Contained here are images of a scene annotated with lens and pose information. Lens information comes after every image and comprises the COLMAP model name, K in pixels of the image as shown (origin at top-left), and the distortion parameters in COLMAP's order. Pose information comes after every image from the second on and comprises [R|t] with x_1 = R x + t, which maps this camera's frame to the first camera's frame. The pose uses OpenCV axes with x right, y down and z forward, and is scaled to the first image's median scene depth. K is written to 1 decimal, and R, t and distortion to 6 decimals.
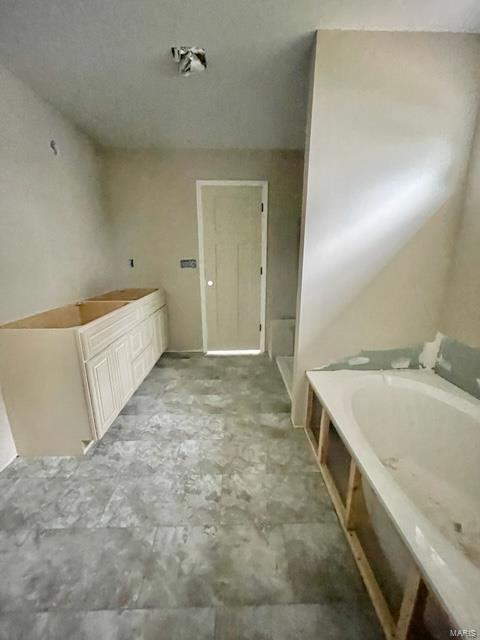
lens RADIAL K [[258.6, 0, 242.1], [0, 258.6, 320.0], [0, 0, 1]] dist [-0.000634, 0.000318]
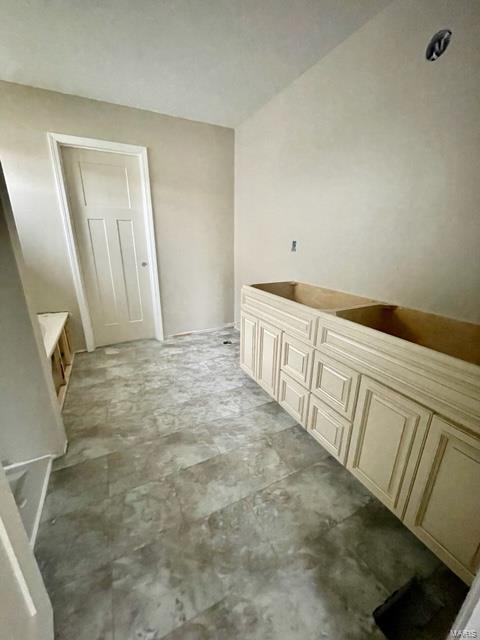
lens RADIAL K [[258.6, 0, 242.1], [0, 258.6, 320.0], [0, 0, 1]] dist [-0.000634, 0.000318]
pose [[-0.902119, 0.126513, -0.412524, -0.013081], [-0.114684, 0.851362, 0.511889, -0.444288], [0.415968, 0.509095, -0.753520, 1.833226]]
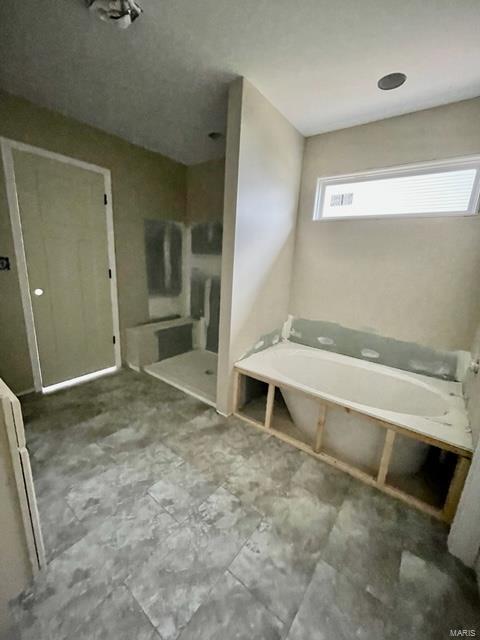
lens RADIAL K [[258.6, 0, 242.1], [0, 258.6, 320.0], [0, 0, 1]] dist [-0.000634, 0.000318]
pose [[0.621065, -0.146105, 0.770021, -0.609415], [0.140191, 0.987335, 0.074266, -0.076393], [-0.771119, 0.061826, 0.633682, 0.243169]]
